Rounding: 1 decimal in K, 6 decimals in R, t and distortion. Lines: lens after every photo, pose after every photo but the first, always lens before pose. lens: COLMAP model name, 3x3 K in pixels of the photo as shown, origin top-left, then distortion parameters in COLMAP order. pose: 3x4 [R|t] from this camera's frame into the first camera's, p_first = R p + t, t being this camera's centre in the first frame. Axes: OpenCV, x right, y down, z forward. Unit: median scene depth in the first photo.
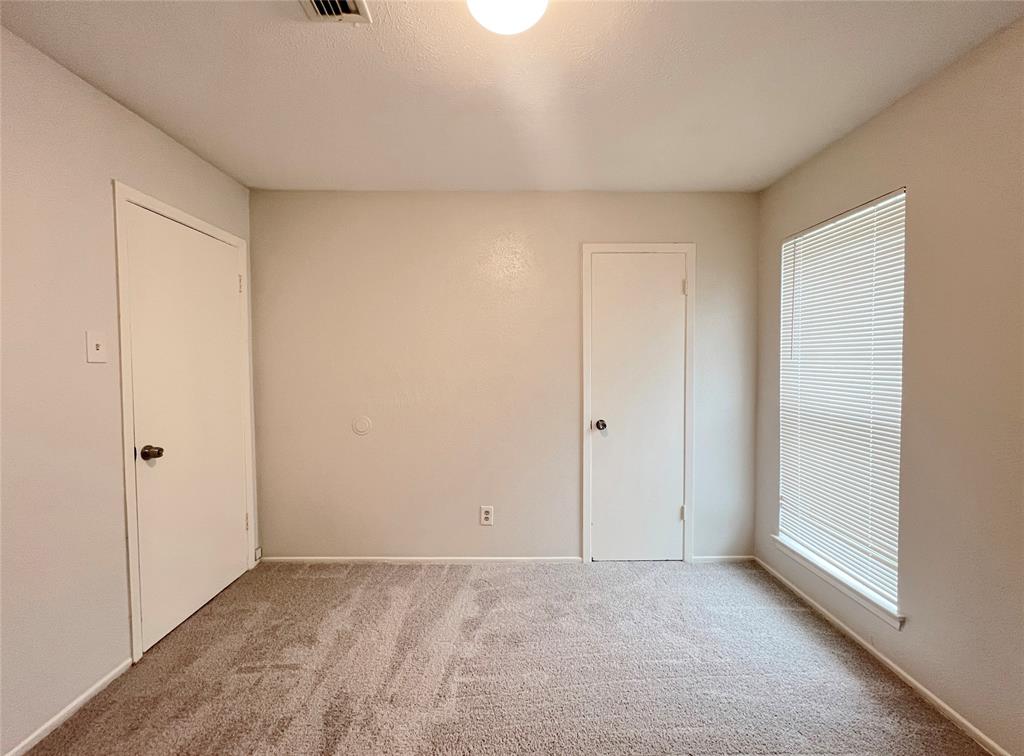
lens RADIAL K [[412.4, 0, 512.6], [0, 412.4, 376.2], [0, 0, 1]] dist [-0.004988, 0.000001]
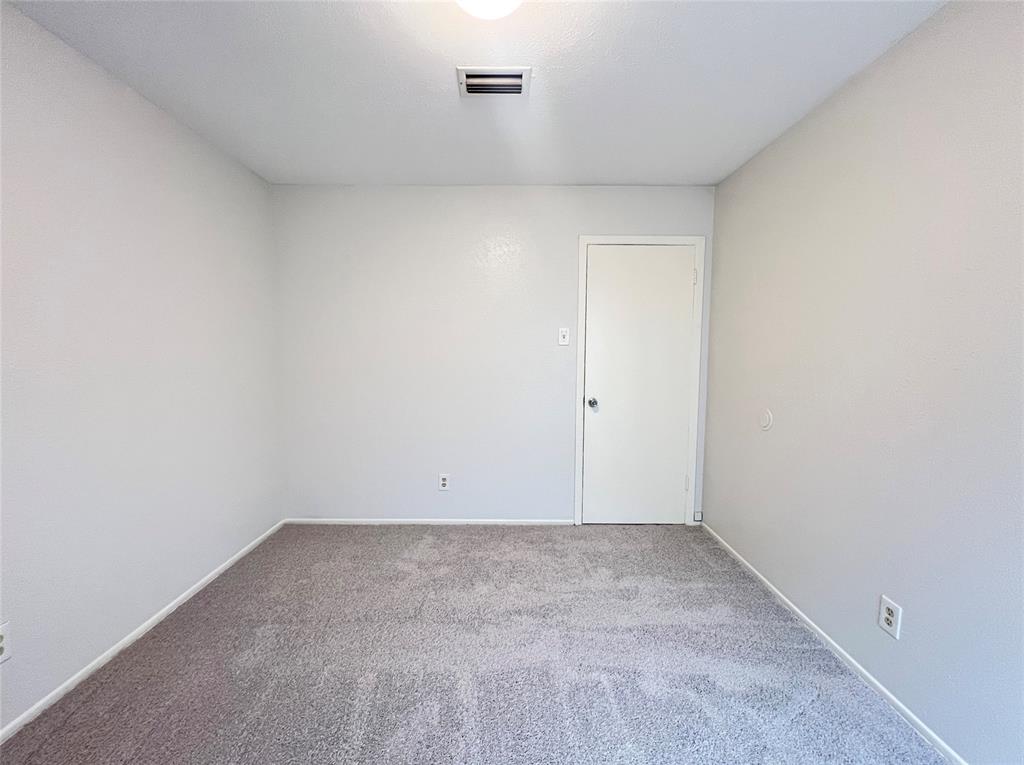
lens RADIAL K [[412.4, 0, 514.9], [0, 412.4, 381.2], [0, 0, 1]] dist [-0.004988, 0.000001]
pose [[0.003546, 0.079789, -0.996805, 0.505848], [-0.037988, 0.996103, 0.079598, -0.008304], [0.999272, 0.037584, 0.006563, 0.510818]]
